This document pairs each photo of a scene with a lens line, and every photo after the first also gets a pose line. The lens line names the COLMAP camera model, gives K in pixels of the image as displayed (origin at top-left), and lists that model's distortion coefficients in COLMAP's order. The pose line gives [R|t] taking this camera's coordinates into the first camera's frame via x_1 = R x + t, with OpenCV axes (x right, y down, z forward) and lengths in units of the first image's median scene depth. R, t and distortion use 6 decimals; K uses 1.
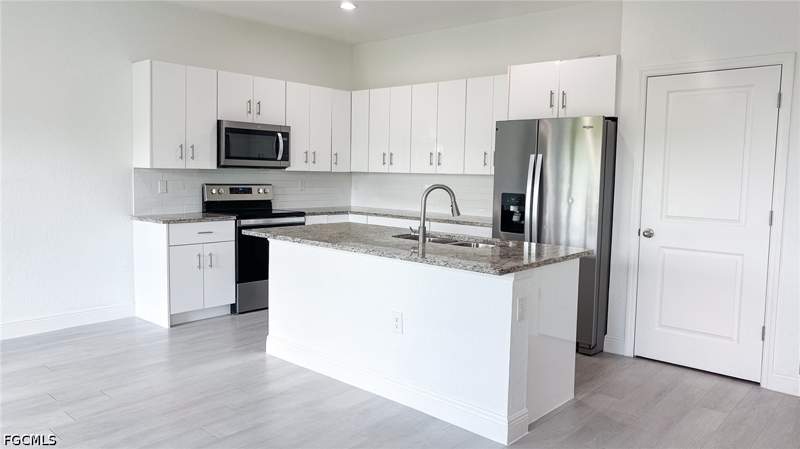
lens RADIAL K [[583.8, 0, 400.0], [0, 583.8, 224.5], [0, 0, 1]] dist [0.013709, -0.001265]
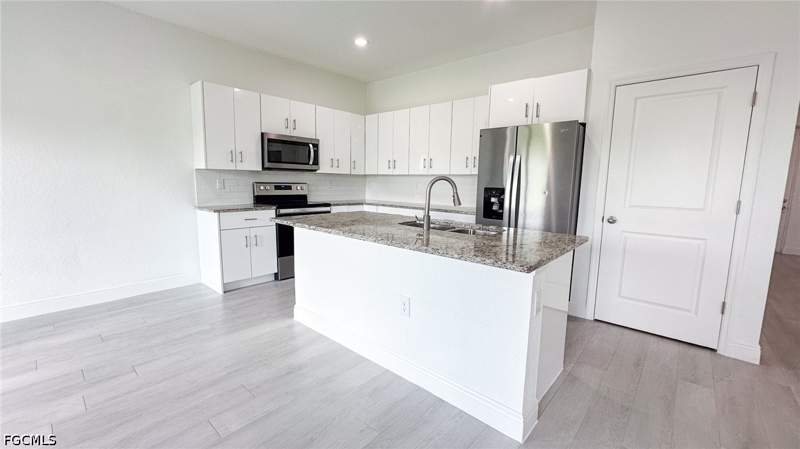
lens RADIAL K [[321.9, 0, 404.2], [0, 321.9, 224.5], [0, 0, 1]] dist [0.000906, 0.000007]
pose [[0.999690, -0.003089, 0.024701, -0.015176], [0.002086, 0.999175, 0.040555, -0.003154], [-0.024806, -0.040491, 0.998872, 0.325148]]
